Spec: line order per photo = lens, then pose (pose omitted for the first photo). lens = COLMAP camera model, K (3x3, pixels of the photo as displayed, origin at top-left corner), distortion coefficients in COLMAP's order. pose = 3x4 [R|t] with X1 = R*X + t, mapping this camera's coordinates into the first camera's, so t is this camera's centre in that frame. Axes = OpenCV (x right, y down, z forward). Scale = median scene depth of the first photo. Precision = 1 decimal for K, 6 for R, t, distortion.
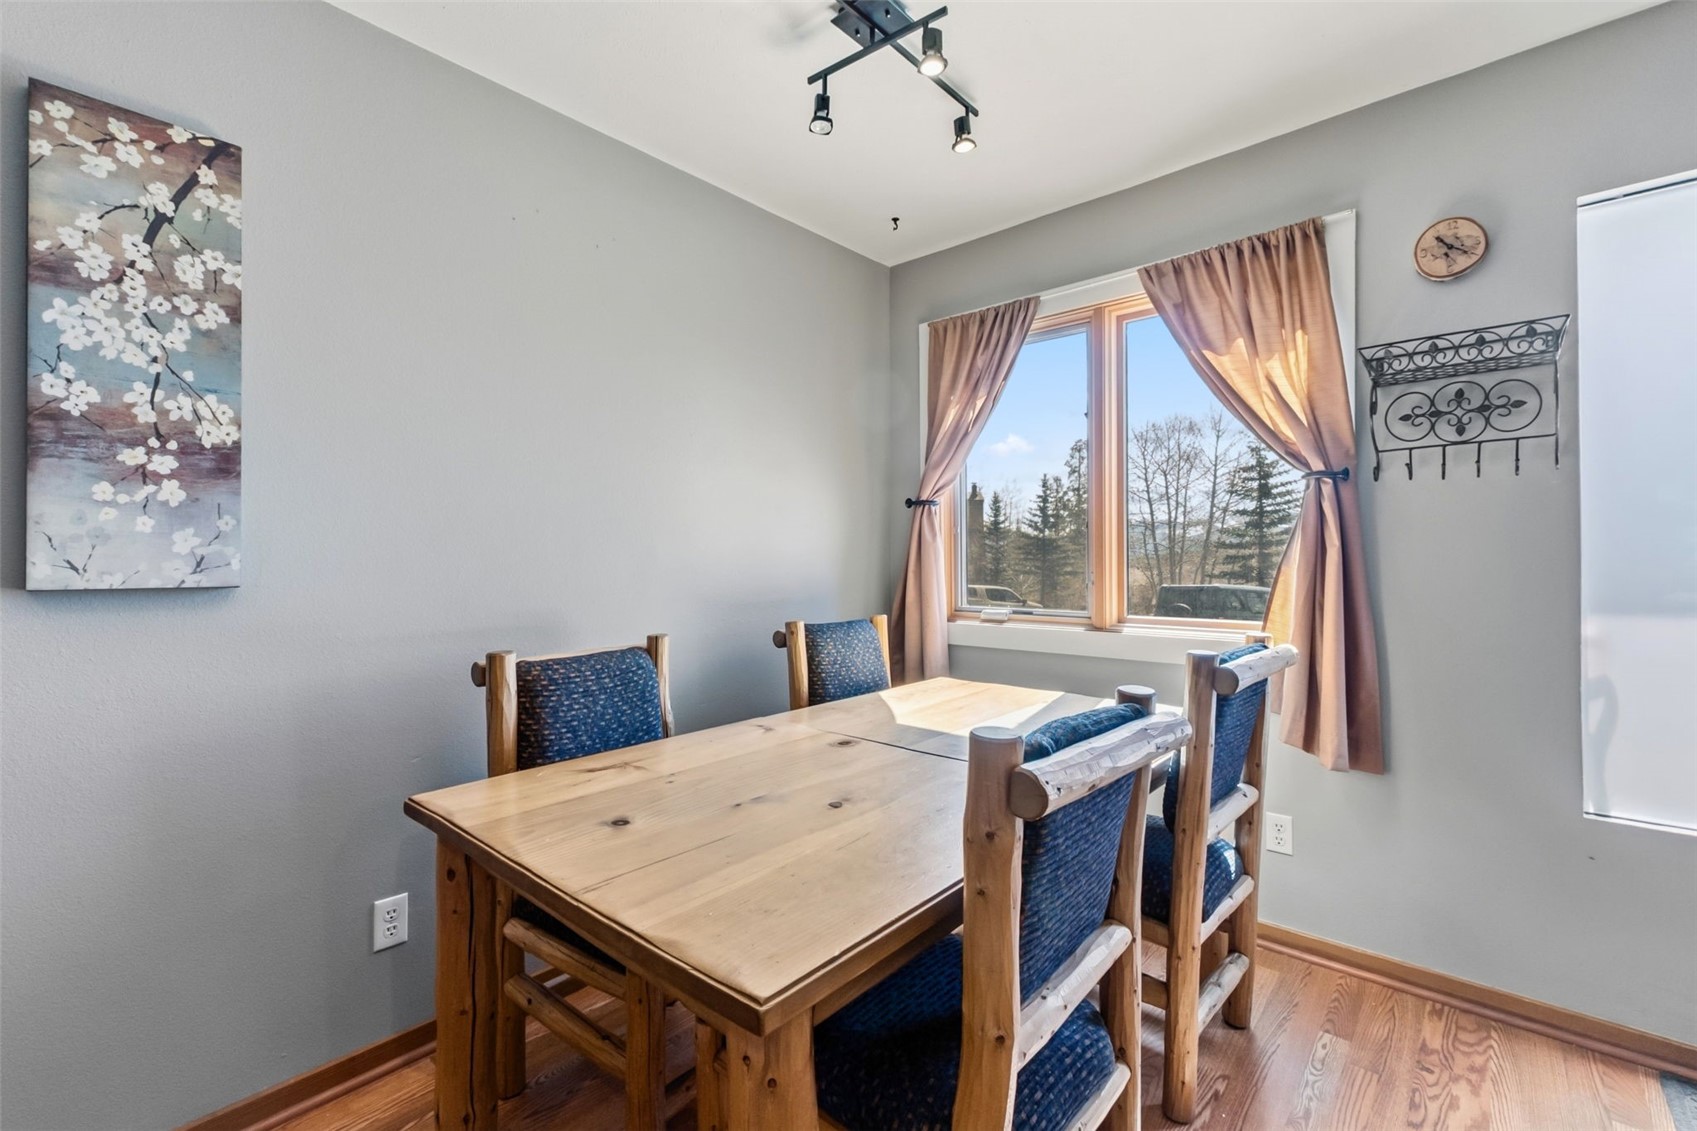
lens RADIAL K [[720.0, 0, 880.9], [0, 720.0, 559.1], [0, 0, 1]] dist [0.003293, 0.000290]
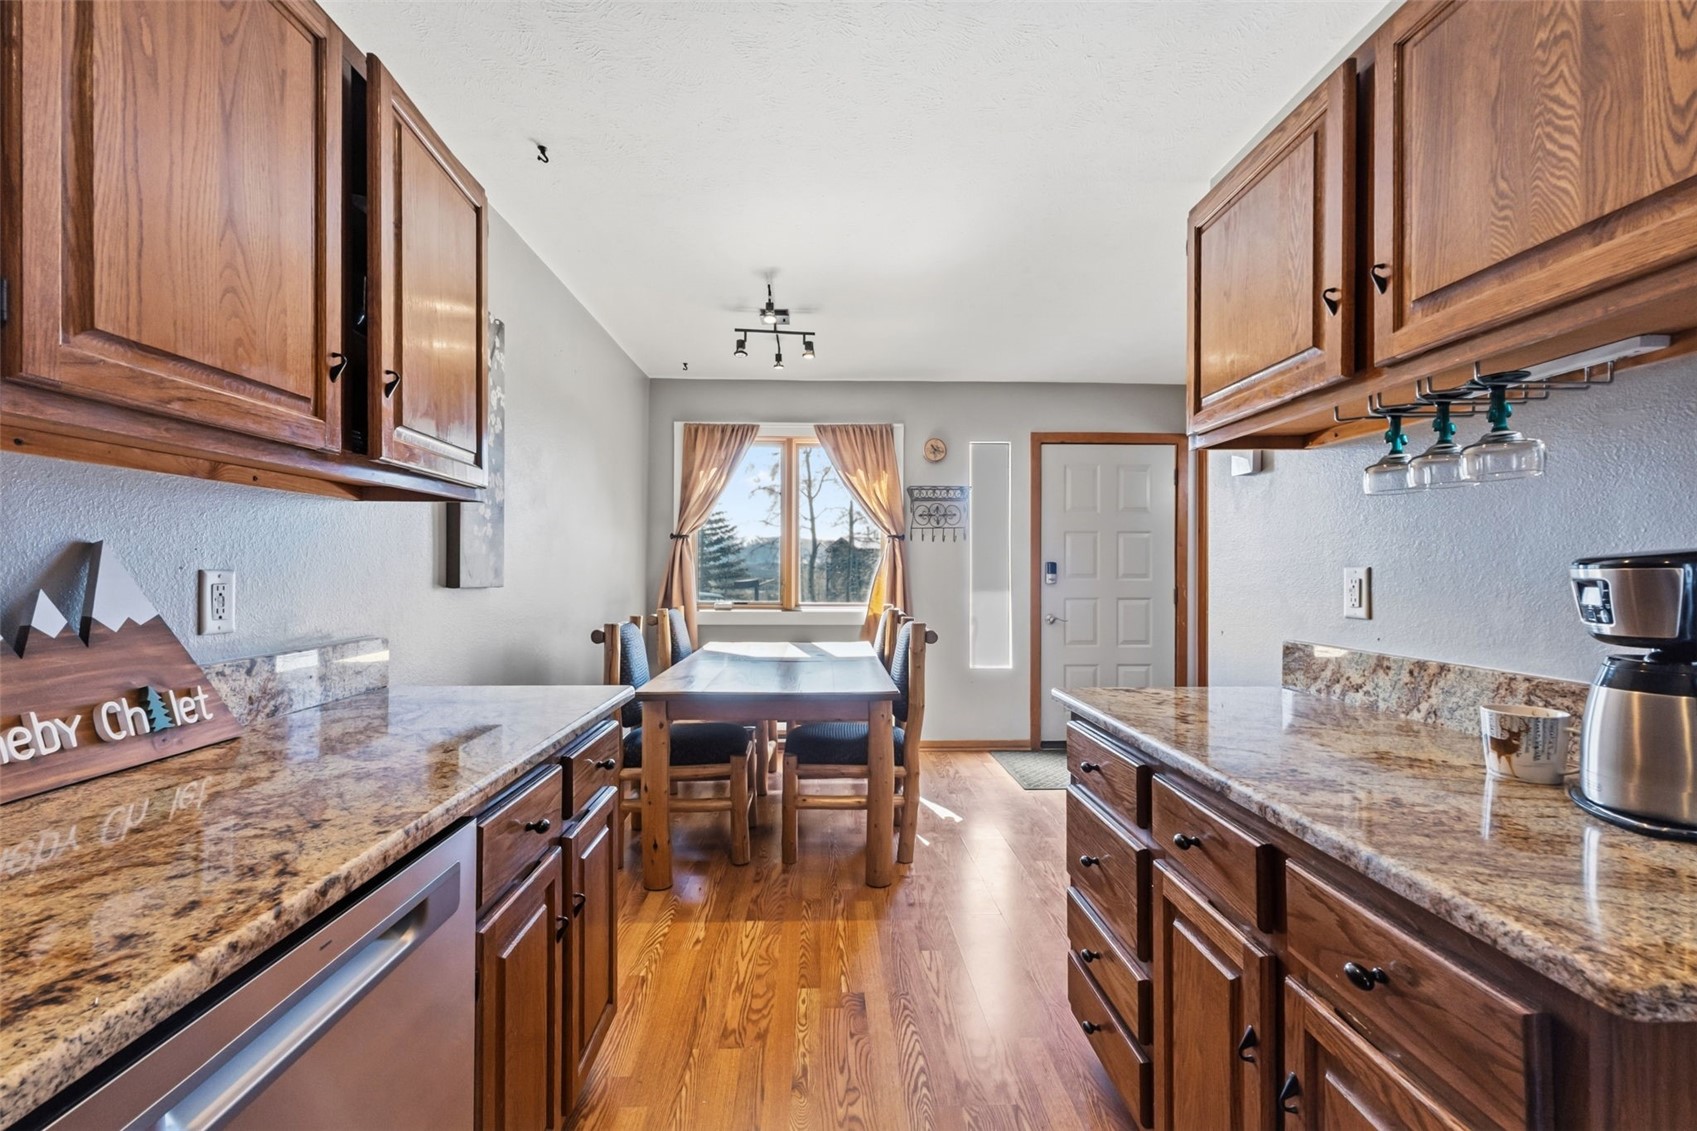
lens RADIAL K [[720.0, 0, 846.7], [0, 720.0, 566.8], [0, 0, 1]] dist [0.003293, 0.000290]
pose [[0.722188, 0.011169, 0.691606, -1.247392], [-0.007298, 0.999937, -0.008528, 0.000084], [-0.691658, 0.001112, 0.722224, -0.641596]]
